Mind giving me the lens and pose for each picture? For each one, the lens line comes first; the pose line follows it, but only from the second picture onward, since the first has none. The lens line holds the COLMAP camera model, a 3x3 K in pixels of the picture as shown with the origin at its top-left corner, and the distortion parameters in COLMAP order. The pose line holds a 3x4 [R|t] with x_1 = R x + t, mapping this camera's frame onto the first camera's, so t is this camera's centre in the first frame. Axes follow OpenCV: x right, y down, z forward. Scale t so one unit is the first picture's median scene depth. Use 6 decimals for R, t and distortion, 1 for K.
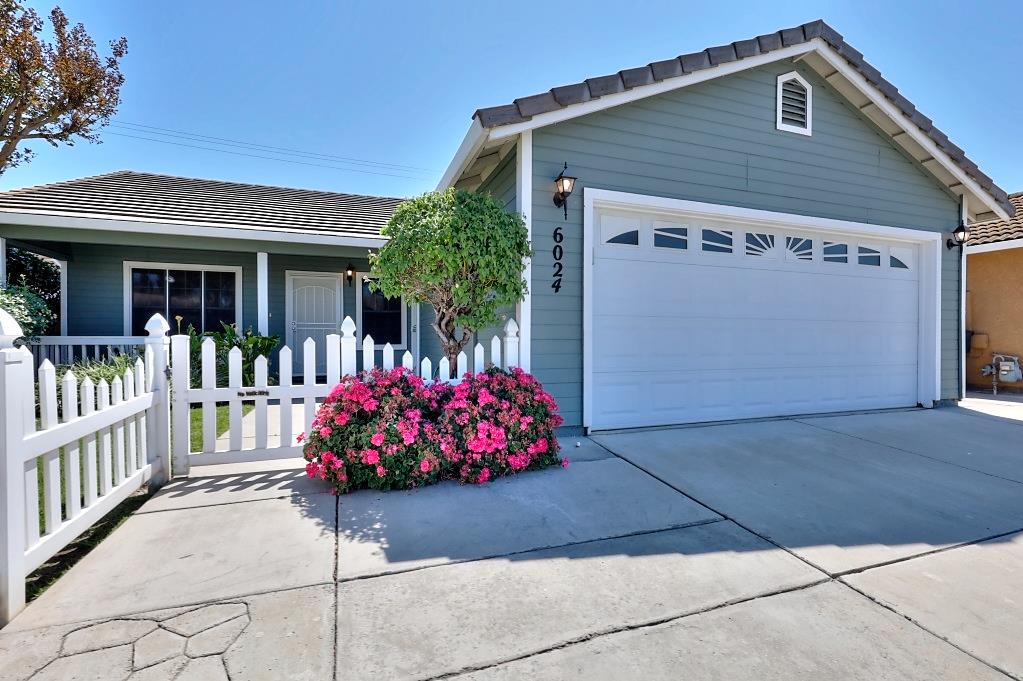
lens RADIAL K [[461.9, 0, 513.1], [0, 461.9, 340.7], [0, 0, 1]] dist [0.000113, 0.000760]
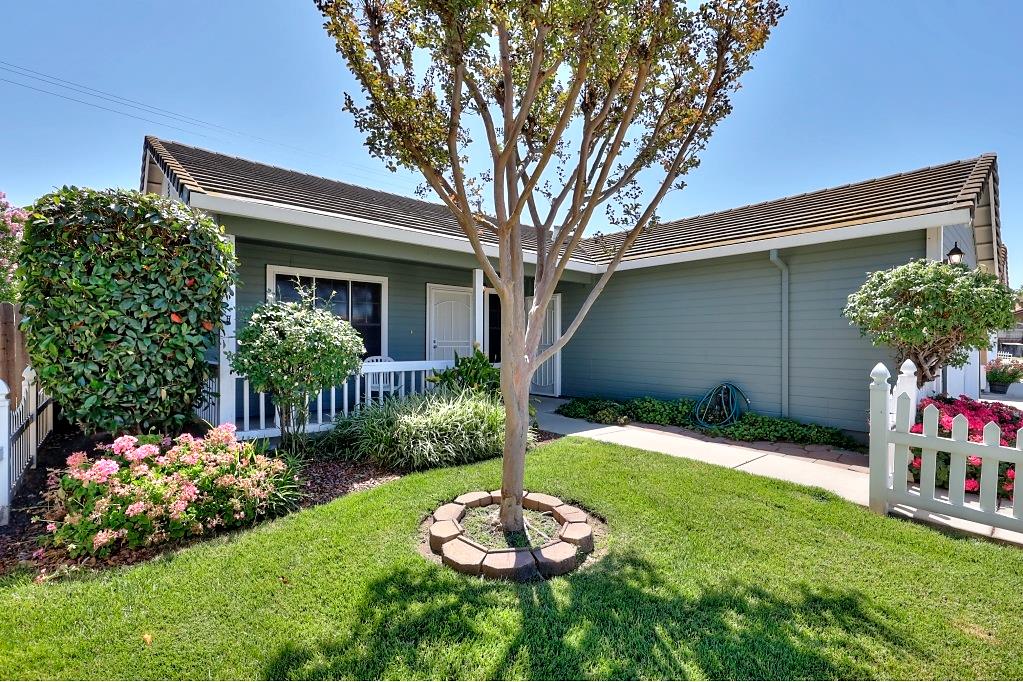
lens RADIAL K [[461.9, 0, 513.1], [0, 461.9, 341.2], [0, 0, 1]] dist [0.000113, 0.000760]
pose [[0.934287, -0.002326, 0.356515, -1.276087], [0.004447, 0.999977, -0.005129, -0.061858], [-0.356495, 0.006378, 0.934276, 0.183454]]
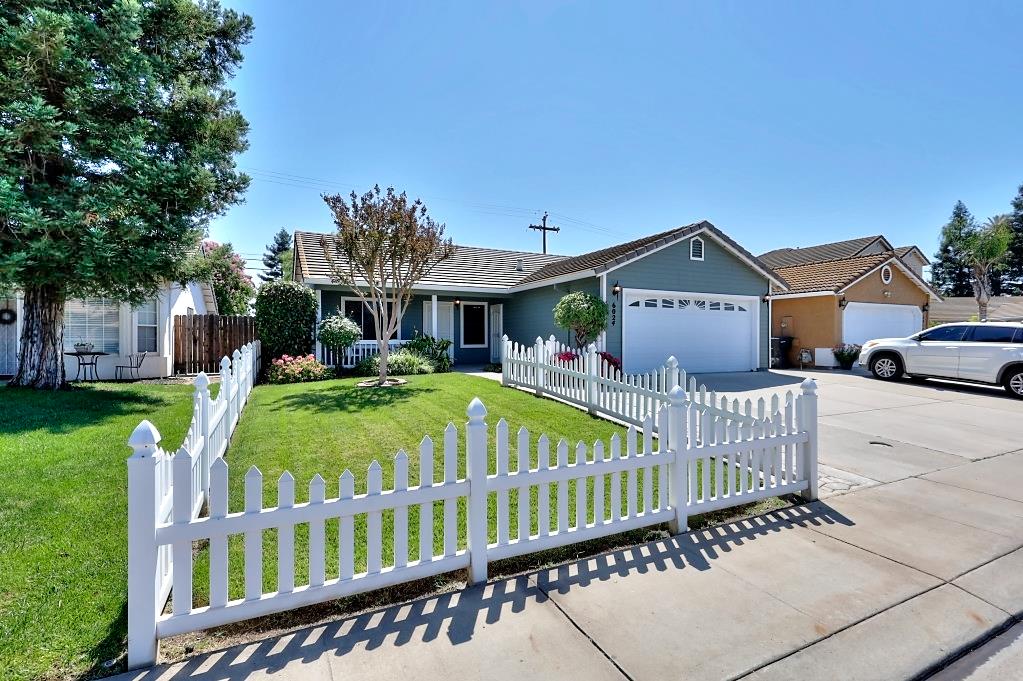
lens RADIAL K [[473.5, 0, 514.2], [0, 473.5, 343.5], [0, 0, 1]] dist [-0.001327, -0.001386]
pose [[0.994320, -0.000816, 0.106433, -0.669085], [0.000314, 0.999989, 0.004731, -0.006629], [-0.106436, -0.004671, 0.994309, -1.486063]]
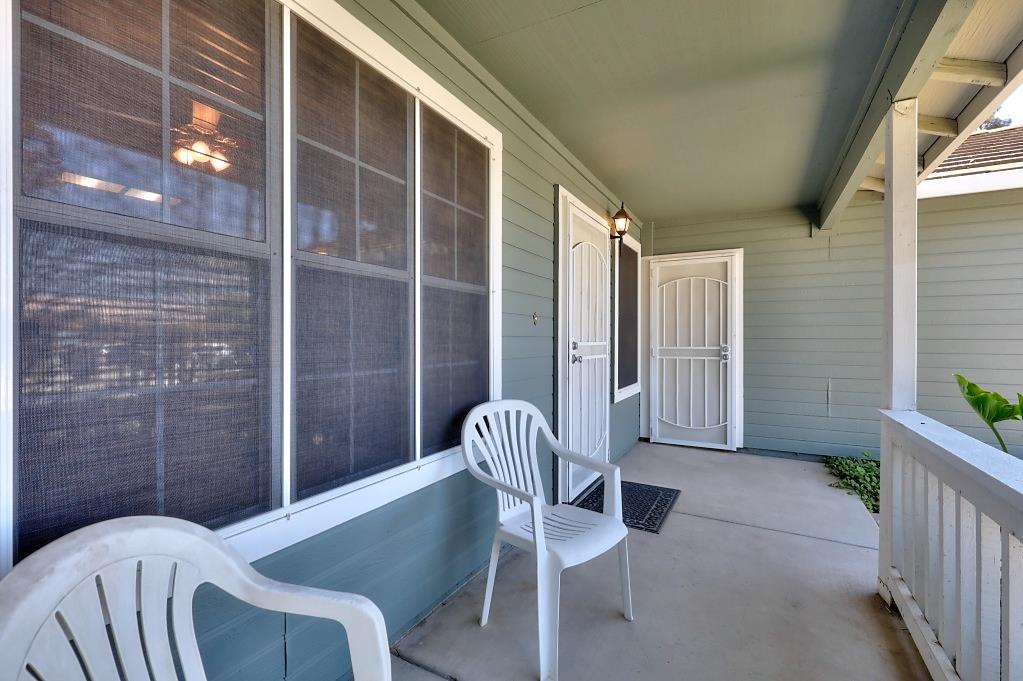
lens RADIAL K [[457.6, 0, 509.8], [0, 457.6, 340.6], [0, 0, 1]] dist [-0.001489, -0.000334]
pose [[0.752008, -0.004898, 0.659136, -1.426420], [0.005097, 0.999986, 0.001616, -0.079303], [-0.659134, 0.002144, 0.752022, 1.507088]]
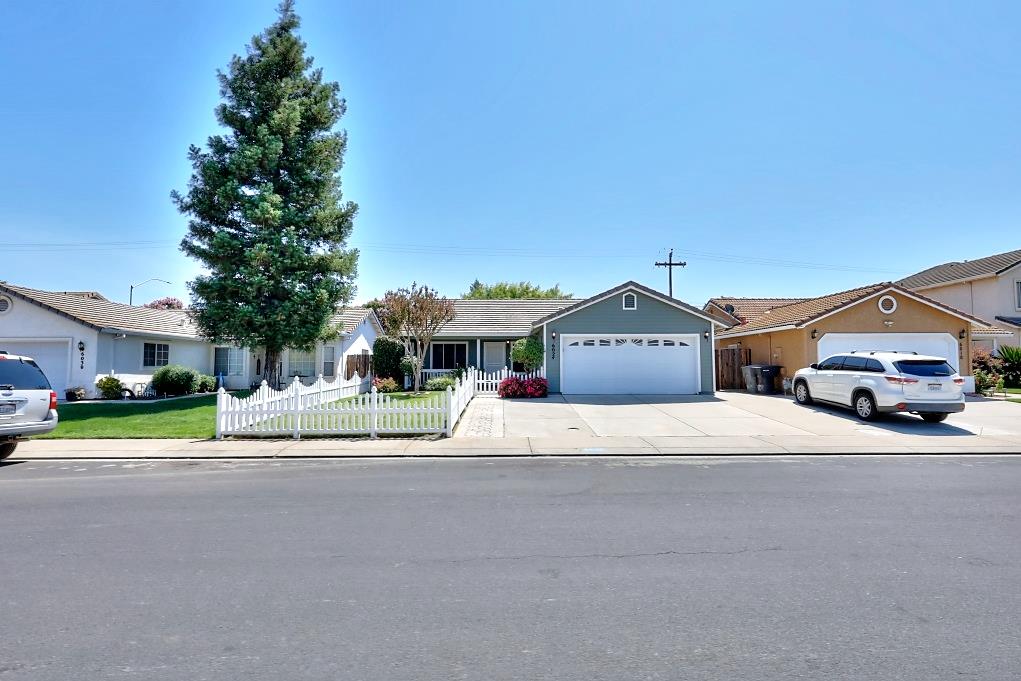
lens RADIAL K [[472.6, 0, 513.2], [0, 472.6, 343.5], [0, 0, 1]] dist [-0.001327, -0.001386]
pose [[0.942135, -0.019051, -0.334692, 0.969599], [0.000227, 0.998420, -0.056194, -0.006715], [0.335234, 0.052867, 0.940650, -2.568120]]
